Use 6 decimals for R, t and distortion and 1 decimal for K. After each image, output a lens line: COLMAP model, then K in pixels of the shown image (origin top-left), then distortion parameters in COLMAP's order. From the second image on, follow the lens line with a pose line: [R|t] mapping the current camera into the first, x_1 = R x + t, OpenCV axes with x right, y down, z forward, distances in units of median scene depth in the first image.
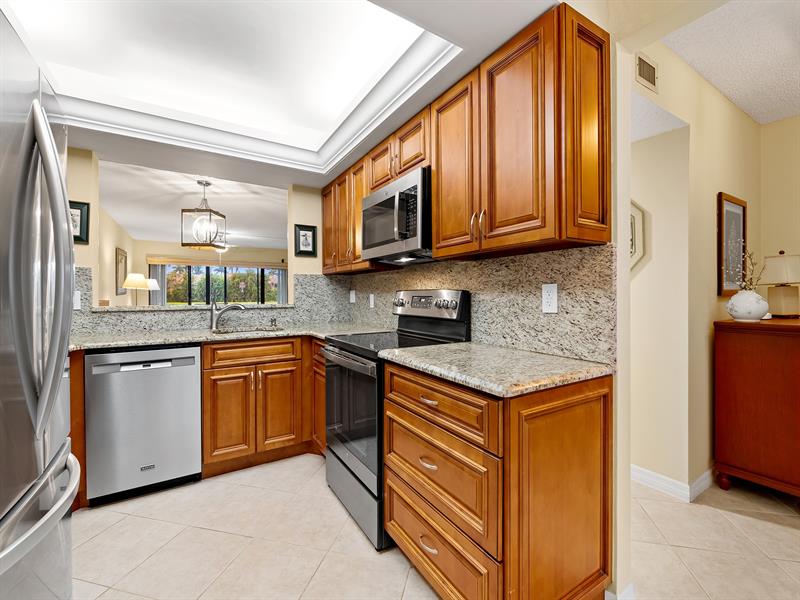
lens RADIAL K [[356.5, 0, 415.4], [0, 356.5, 297.7], [0, 0, 1]] dist [-0.021798, 0.000192]
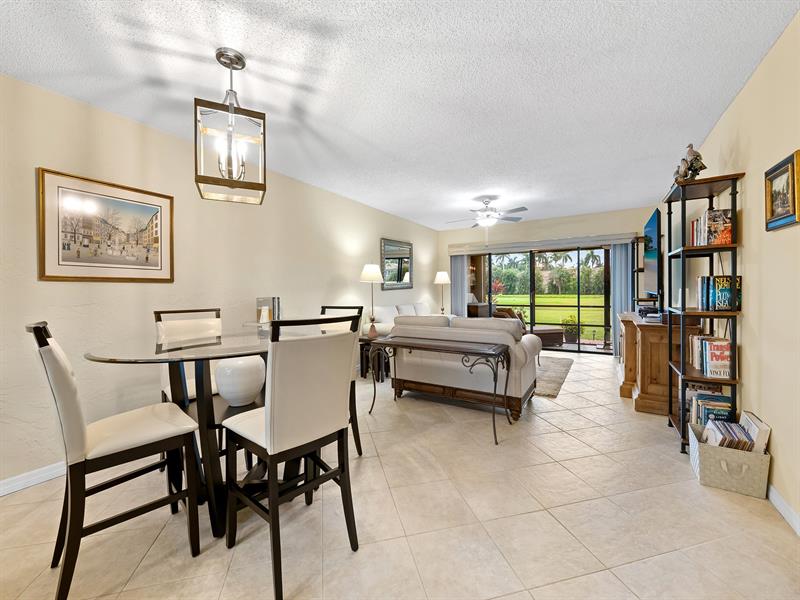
lens RADIAL K [[321.4, 0, 400.4], [0, 321.4, 294.3], [0, 0, 1]] dist [-0.001057, -0.003331]
pose [[0.443673, 0.000960, -0.896188, -0.087779], [0.013617, 0.999877, 0.007812, 0.002244], [0.896085, -0.015669, 0.443605, 0.935958]]
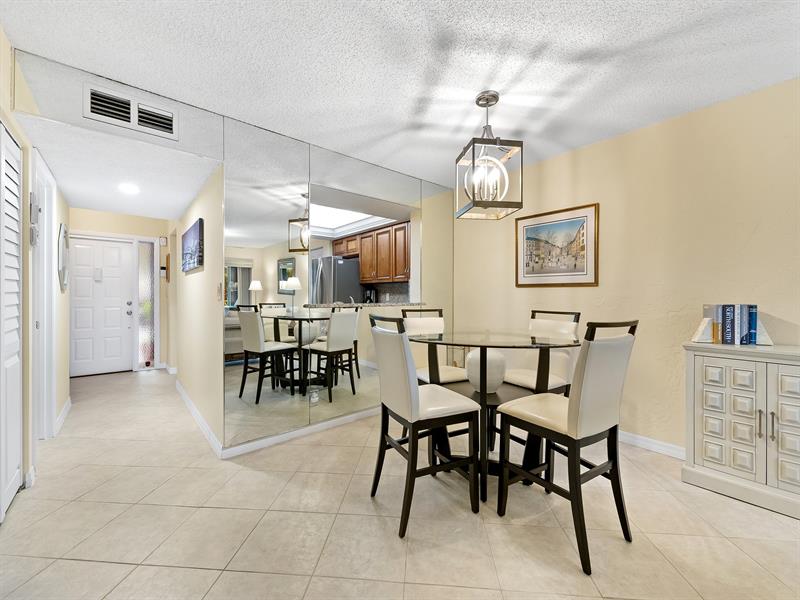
lens RADIAL K [[321.4, 0, 400.4], [0, 321.4, 294.3], [0, 0, 1]] dist [-0.001057, -0.003331]
pose [[-0.989200, -0.007982, -0.146352, -0.354614], [-0.006808, 0.999941, -0.008520, 0.003289], [0.146412, -0.007432, -0.989196, 1.390732]]
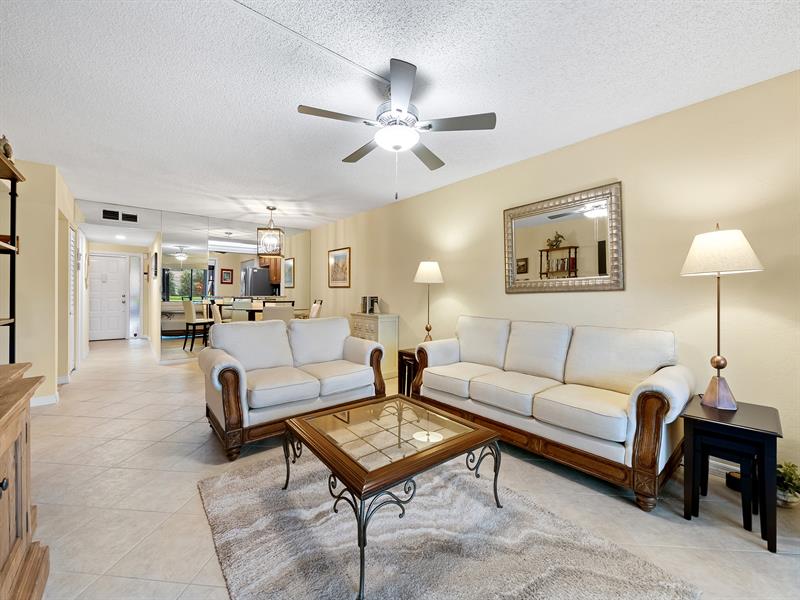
lens RADIAL K [[321.4, 0, 400.4], [0, 321.4, 294.3], [0, 0, 1]] dist [-0.001057, -0.003331]
pose [[-0.989592, -0.014188, -0.143200, -0.851956], [-0.014270, 0.999898, -0.000455, 0.002023], [0.143192, 0.001594, -0.989694, 2.128321]]
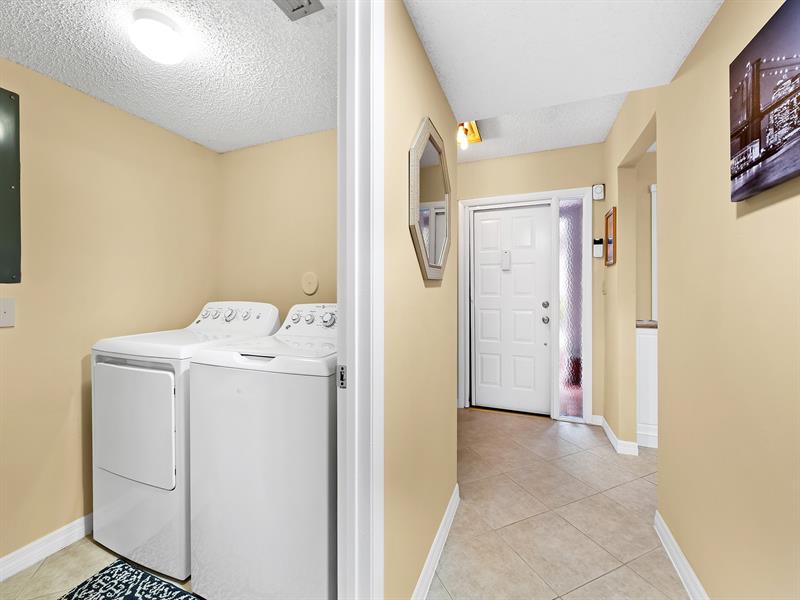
lens RADIAL K [[321.4, 0, 400.4], [0, 321.4, 294.3], [0, 0, 1]] dist [-0.001057, -0.003331]
pose [[-0.581304, -0.008747, 0.813639, 0.050625], [-0.008198, 0.999954, 0.004892, 0.008791], [-0.813645, -0.003826, -0.581350, 0.780909]]
